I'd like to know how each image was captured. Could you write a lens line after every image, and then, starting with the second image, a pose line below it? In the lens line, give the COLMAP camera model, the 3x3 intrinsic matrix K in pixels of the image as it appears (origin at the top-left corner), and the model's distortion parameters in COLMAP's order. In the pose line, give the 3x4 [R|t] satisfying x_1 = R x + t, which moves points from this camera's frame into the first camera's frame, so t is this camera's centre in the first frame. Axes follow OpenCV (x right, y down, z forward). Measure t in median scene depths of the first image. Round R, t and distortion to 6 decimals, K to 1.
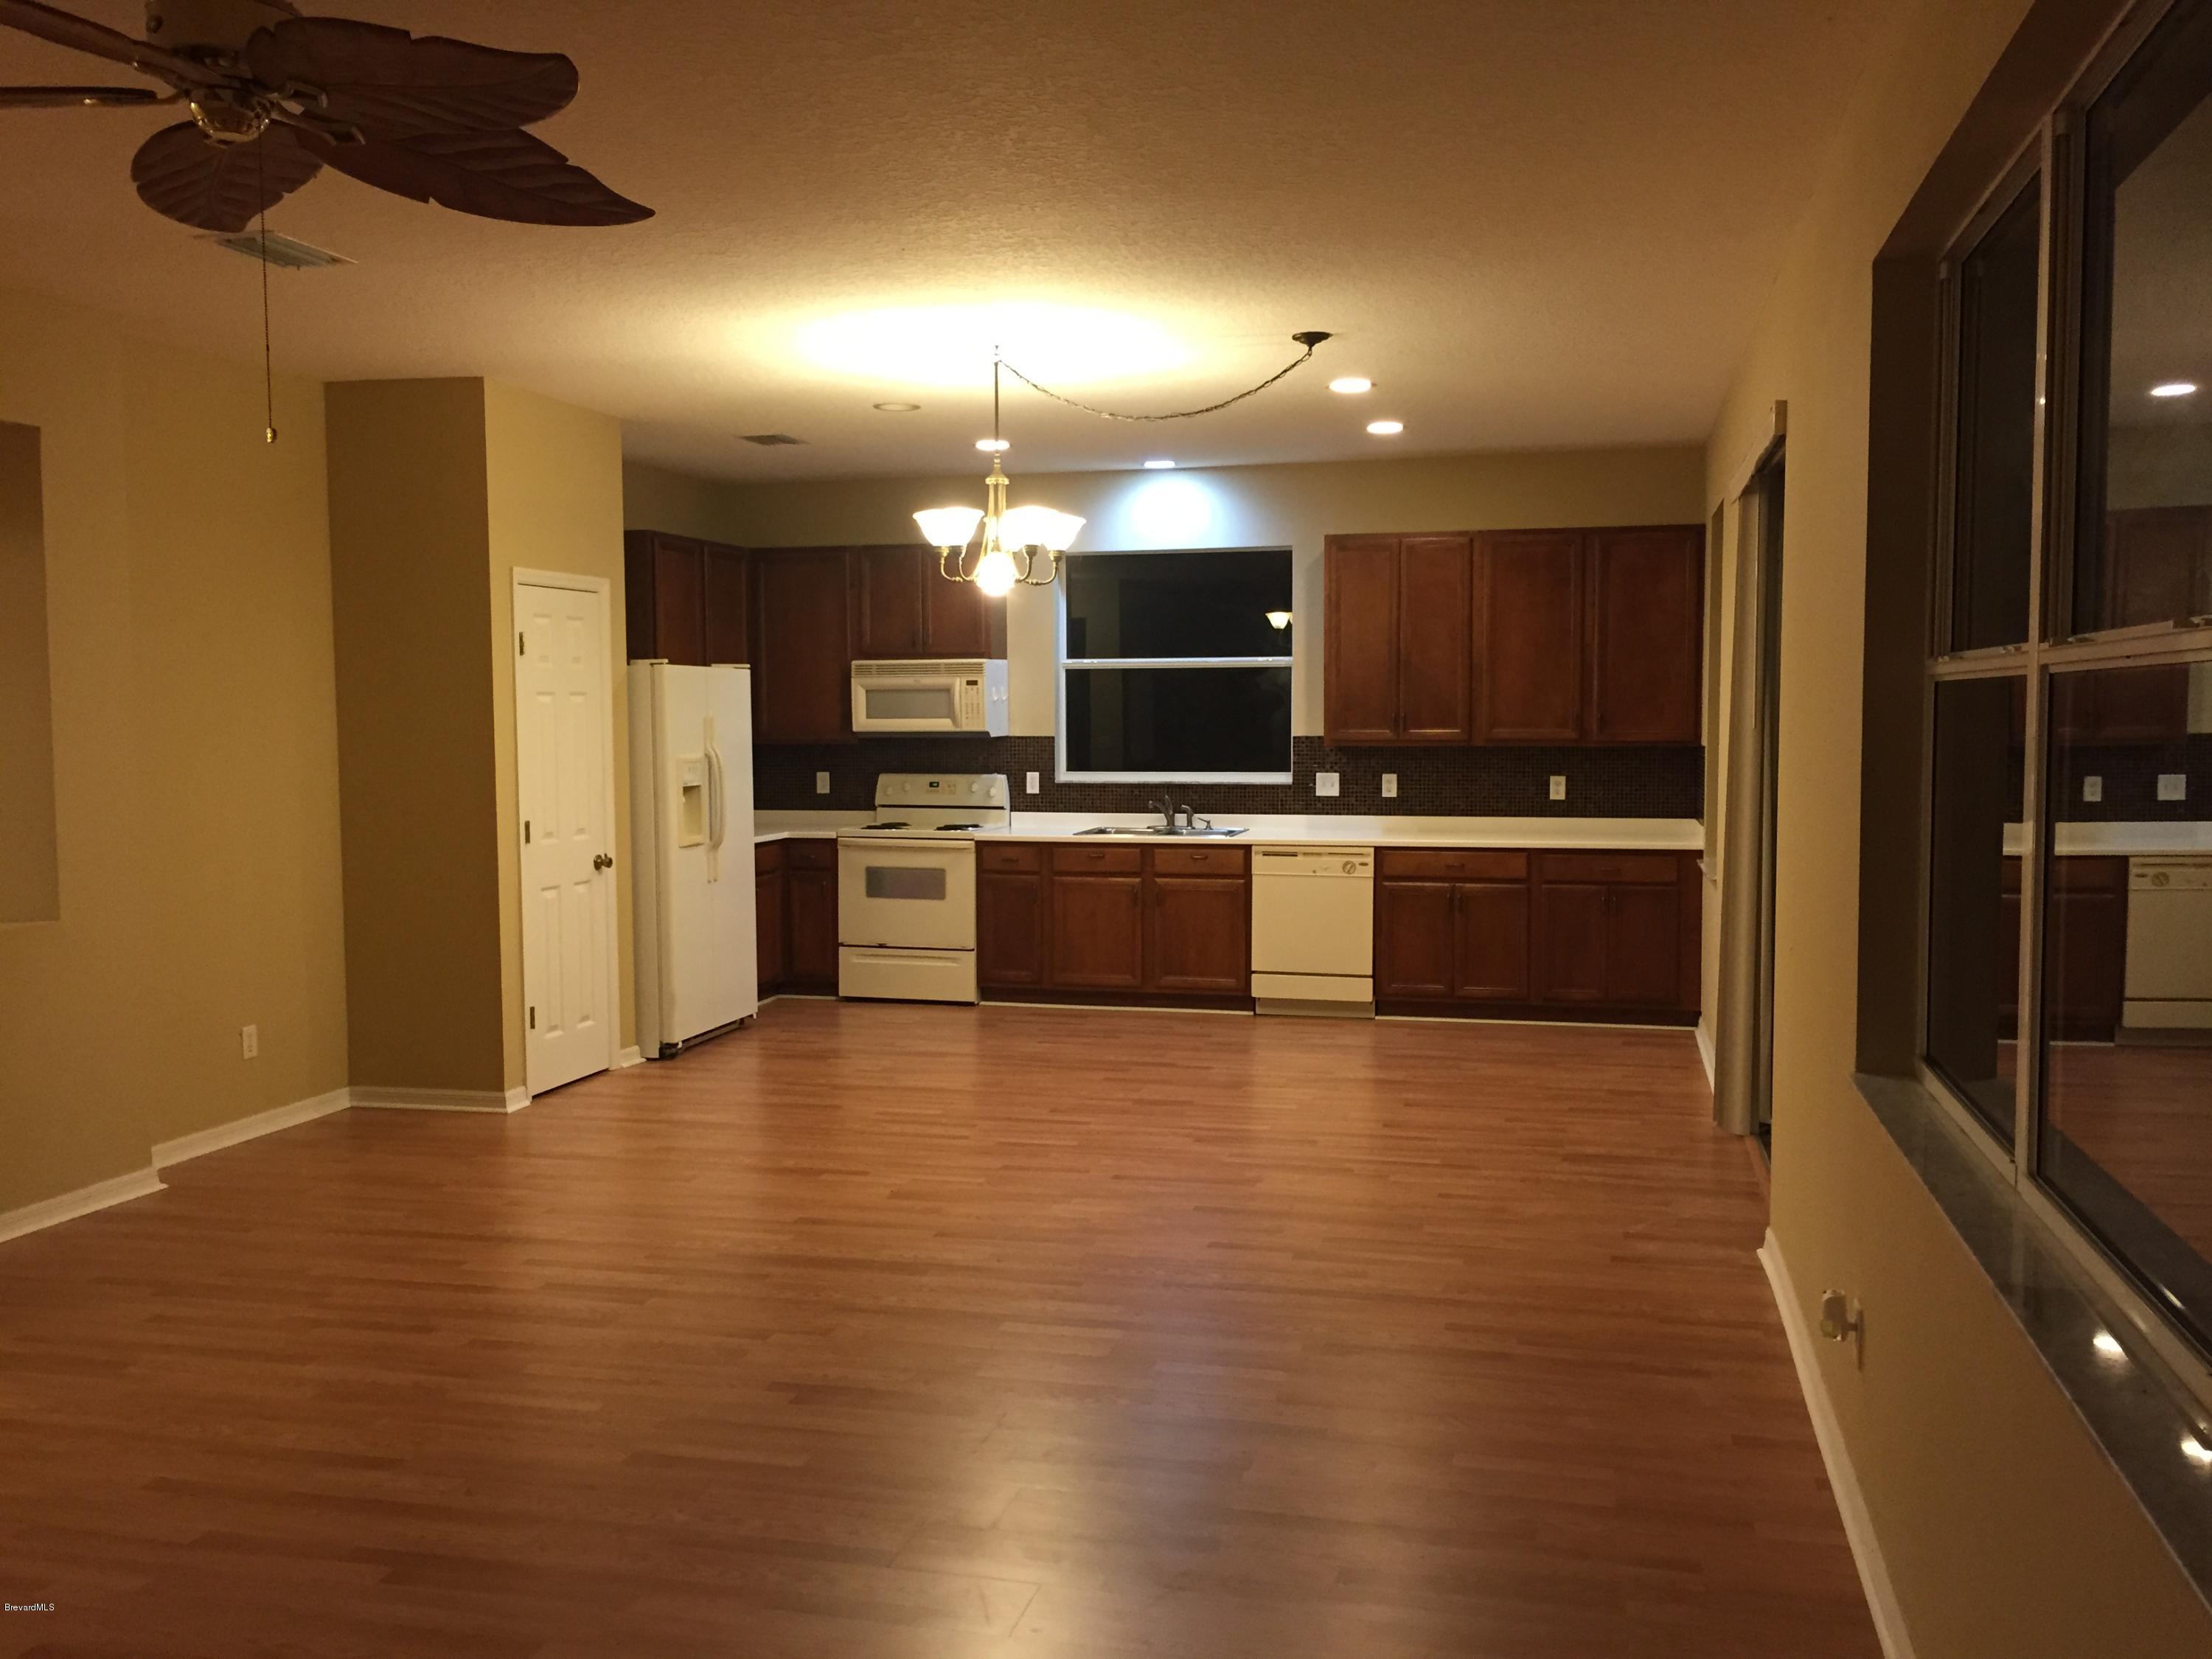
lens RADIAL K [[1880.0, 0, 1106.0], [0, 1880.0, 829.5], [0, 0, 1]] dist [0.013677, -0.002268]
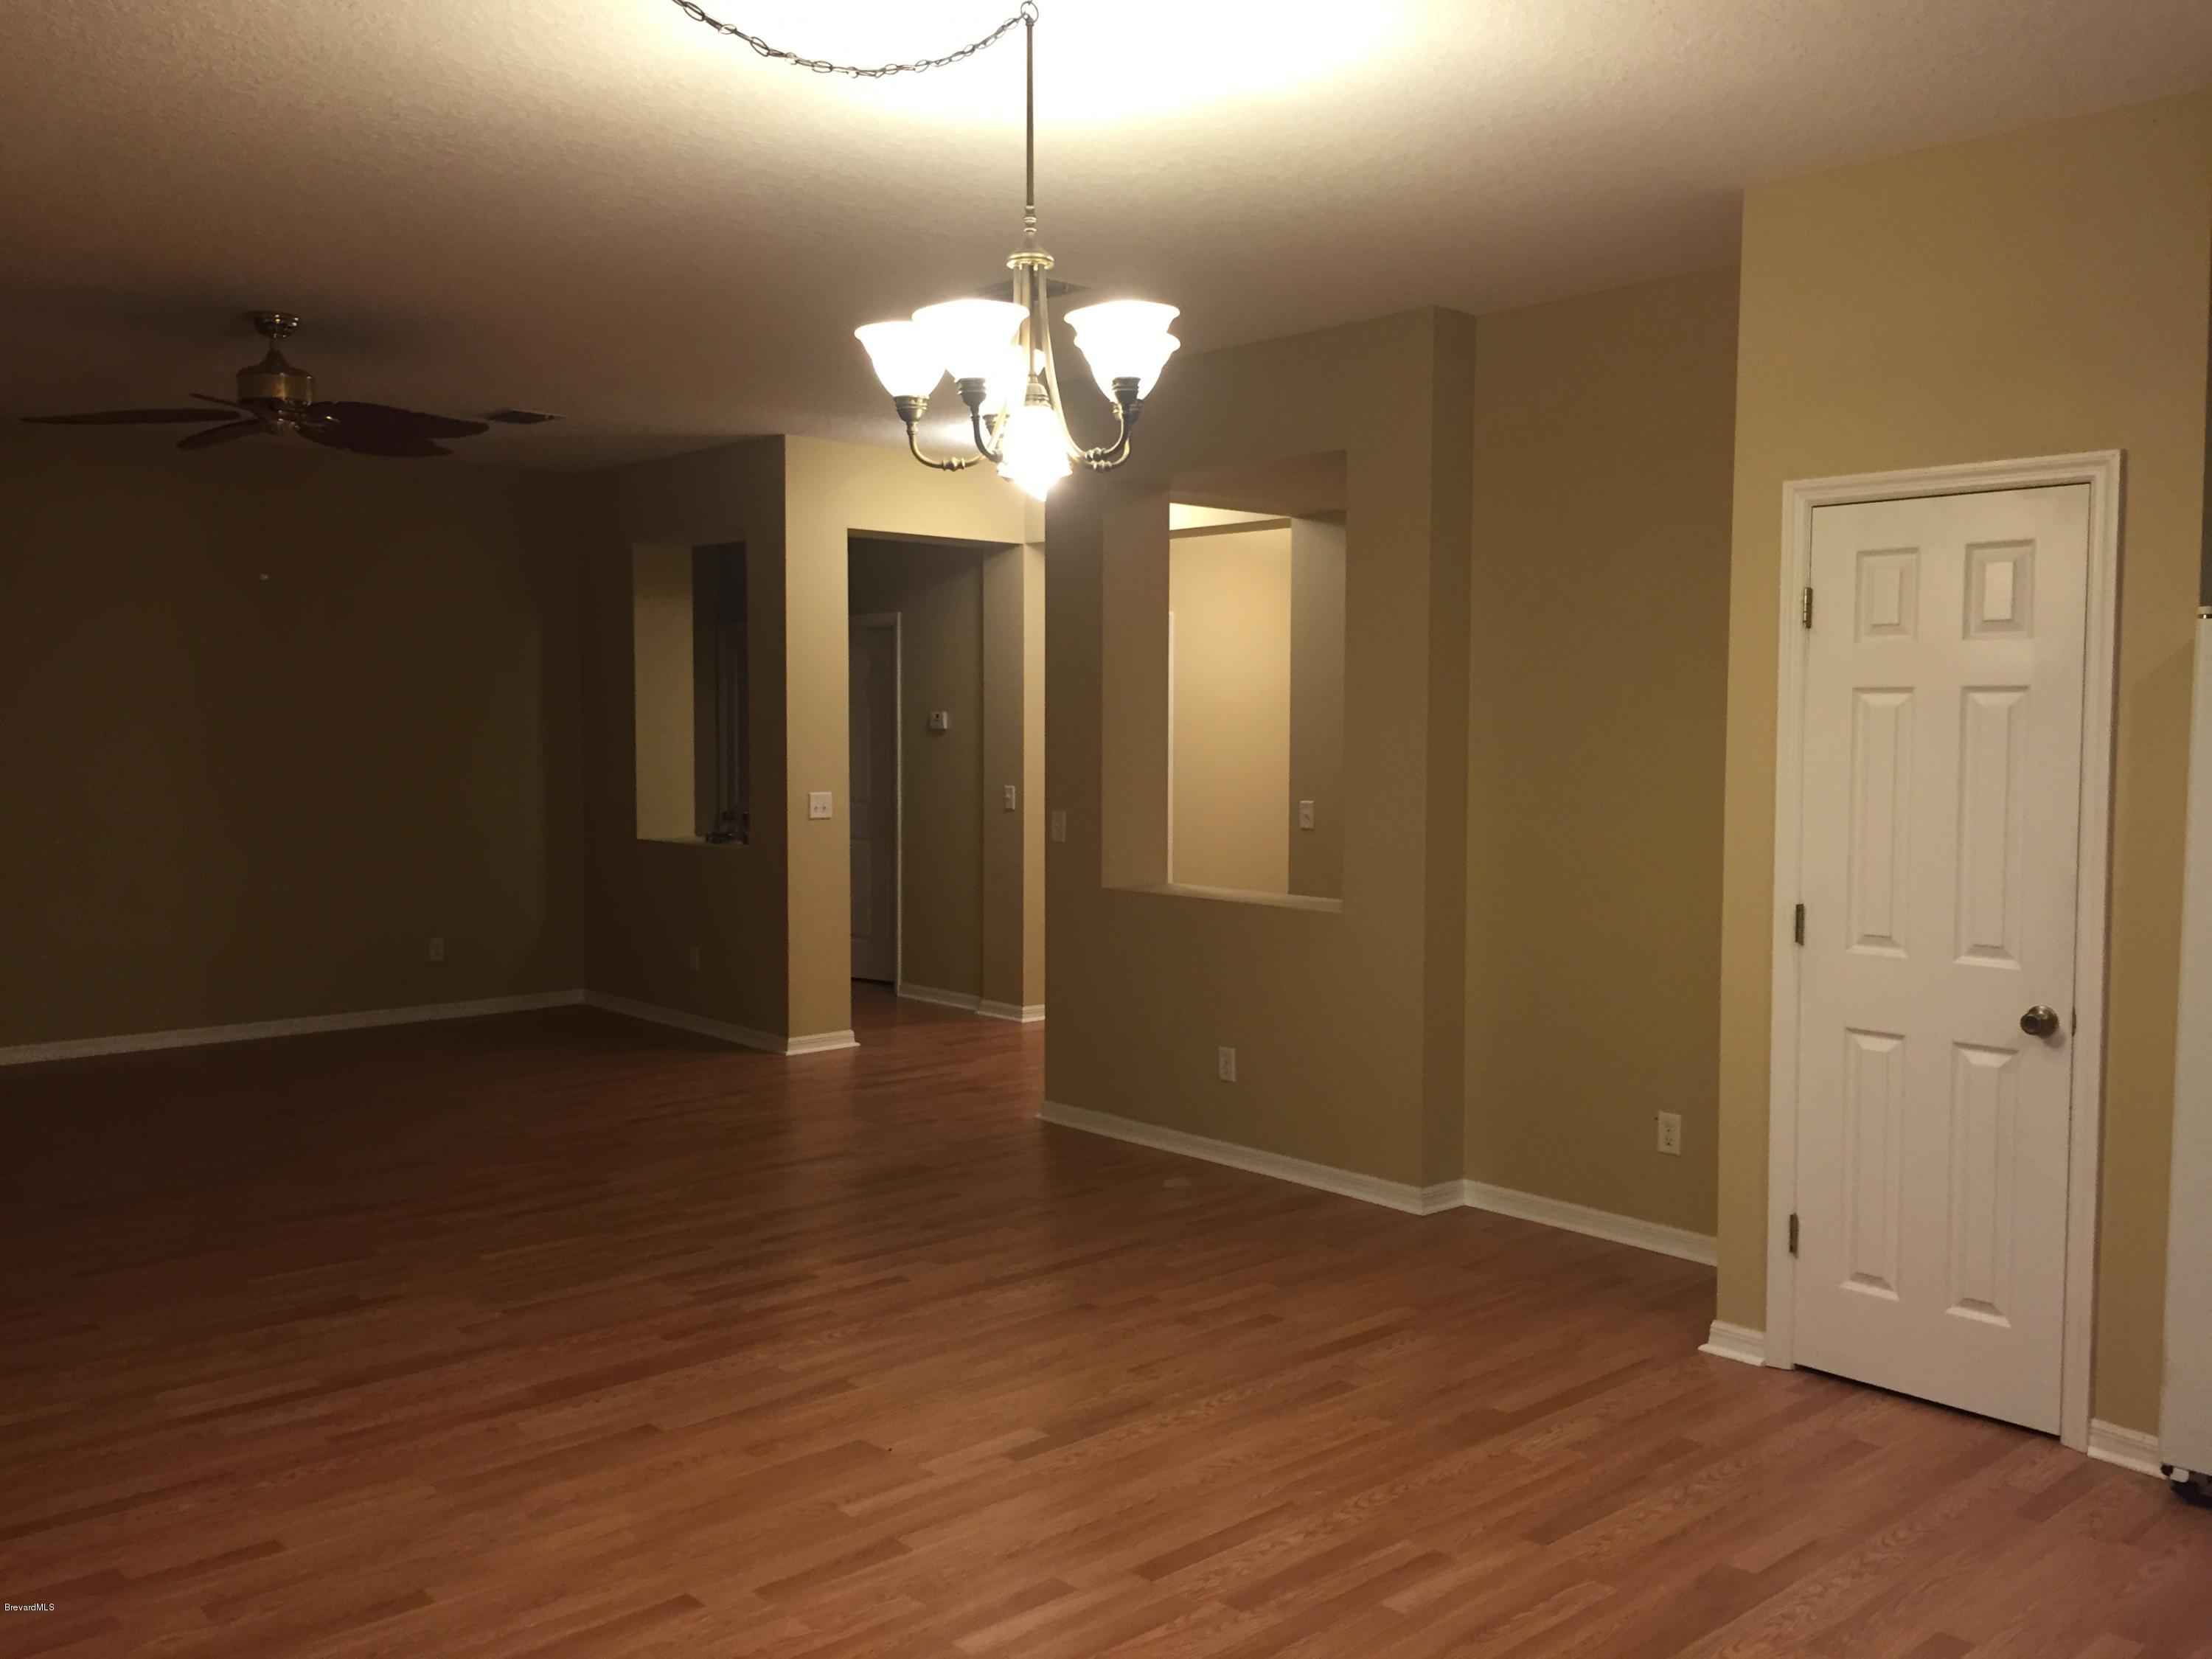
lens RADIAL K [[1880.0, 0, 1106.0], [0, 1880.0, 829.5], [0, 0, 1]] dist [0.013677, -0.002268]
pose [[-0.557405, 0.053144, -0.828538, 0.236575], [-0.052933, 0.993644, 0.099346, -0.058232], [0.828552, 0.099233, -0.551049, 0.879927]]
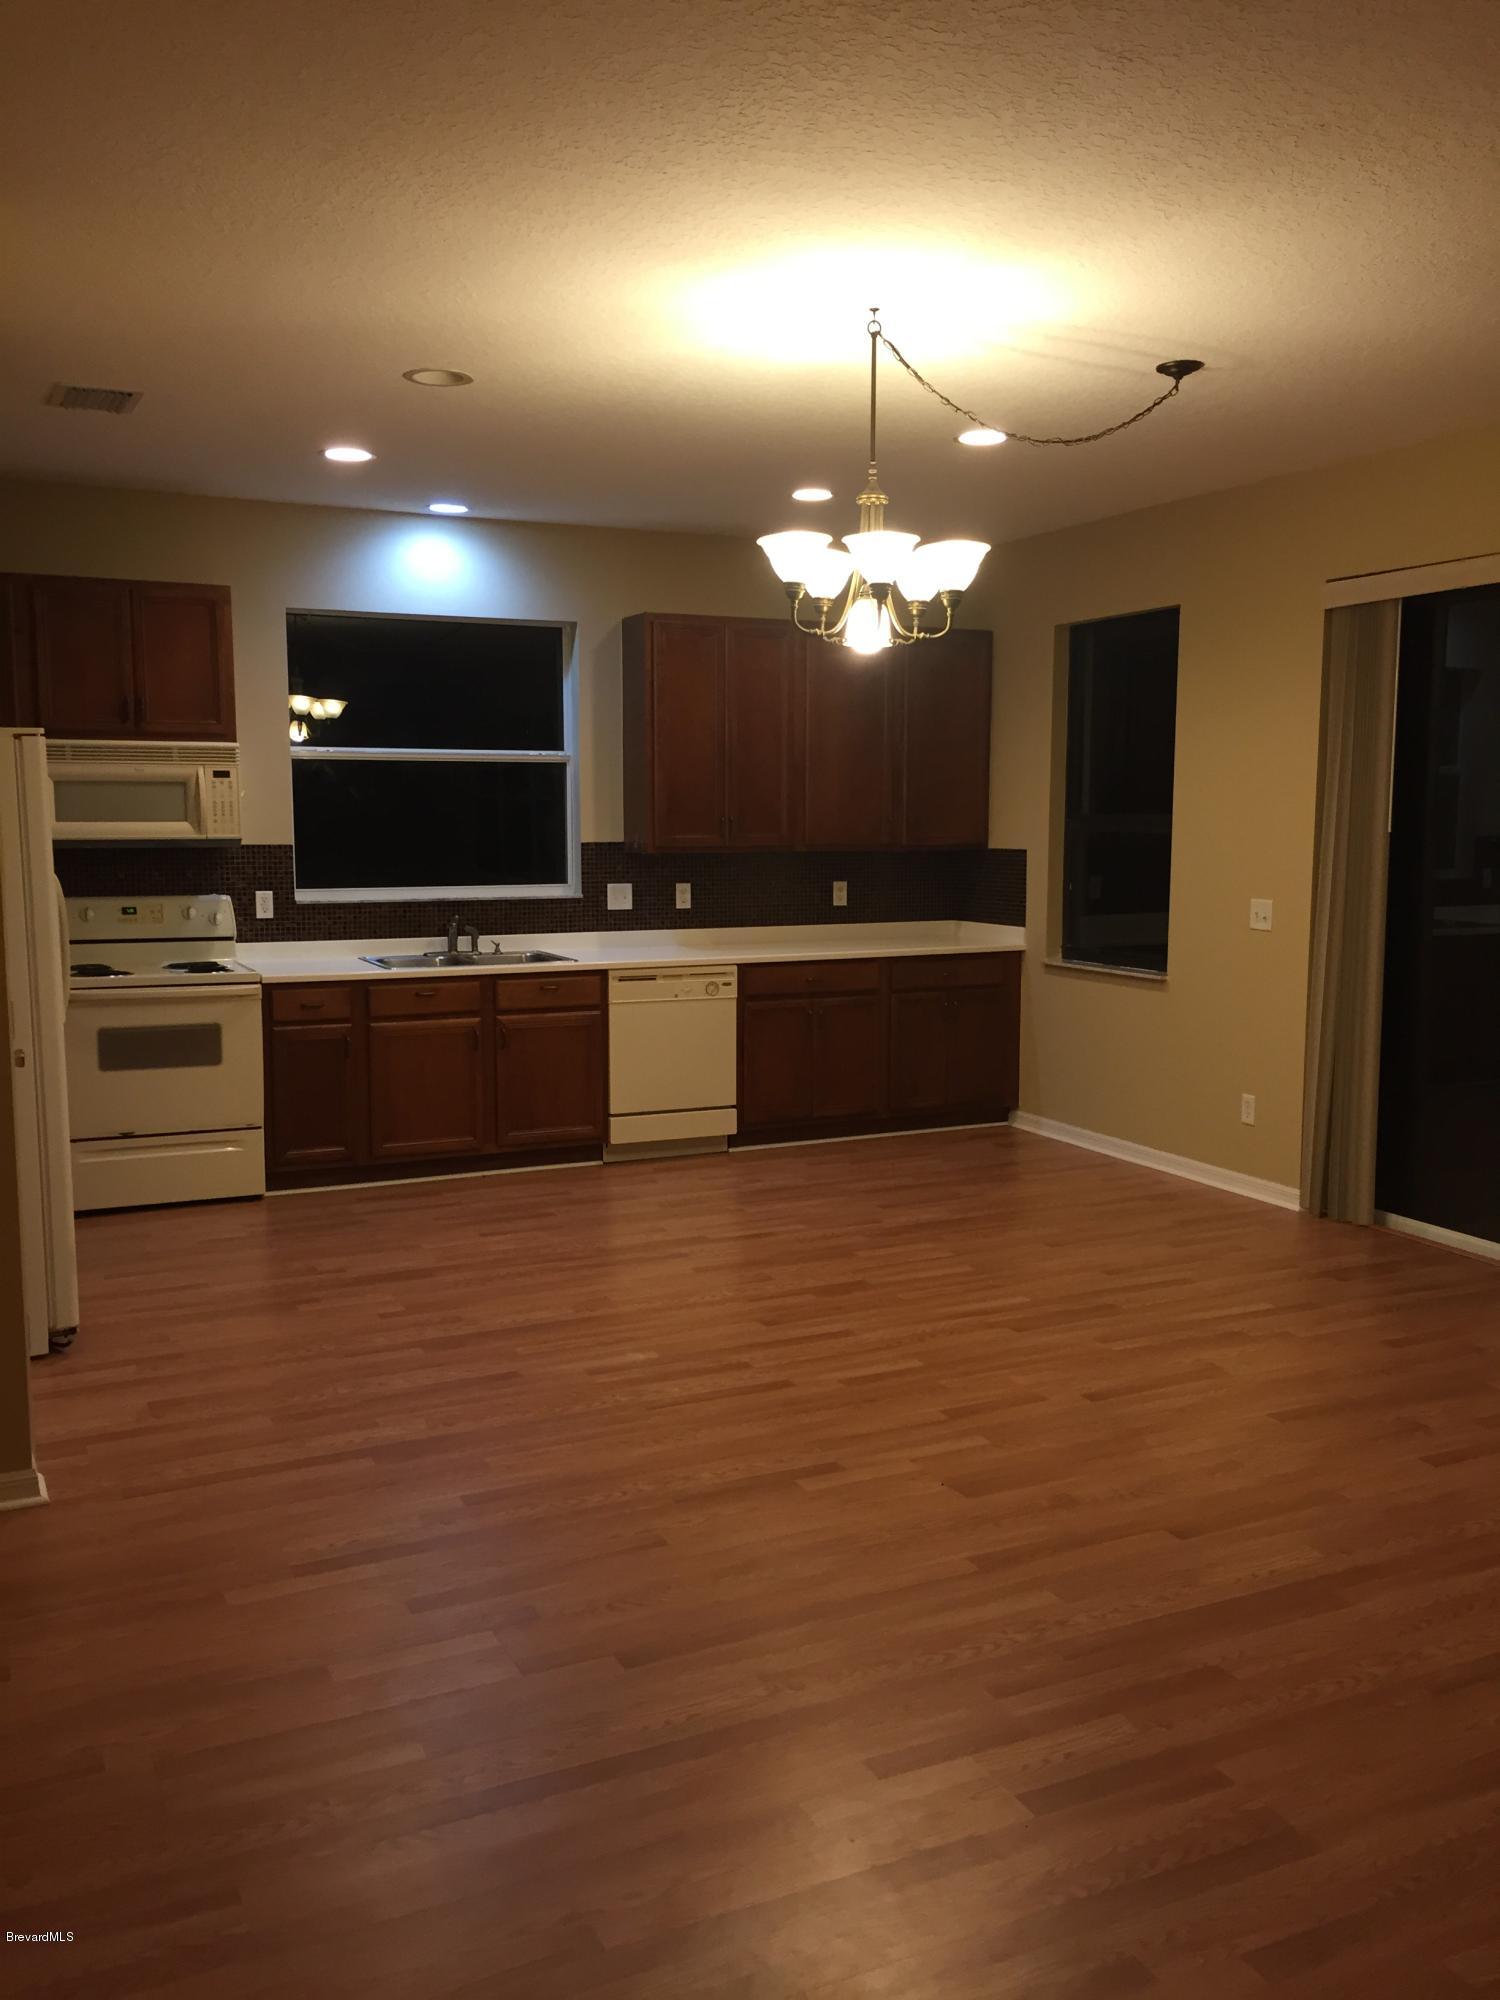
lens RADIAL K [[1699.8, 0, 760.4], [0, 1699.8, 1014.4], [0, 0, 1]] dist [0.013677, -0.002268]
pose [[0.767607, -0.072201, 0.636842, -0.356265], [0.037062, 0.996972, 0.068358, -0.021367], [-0.639849, -0.028869, 0.767958, 0.345353]]
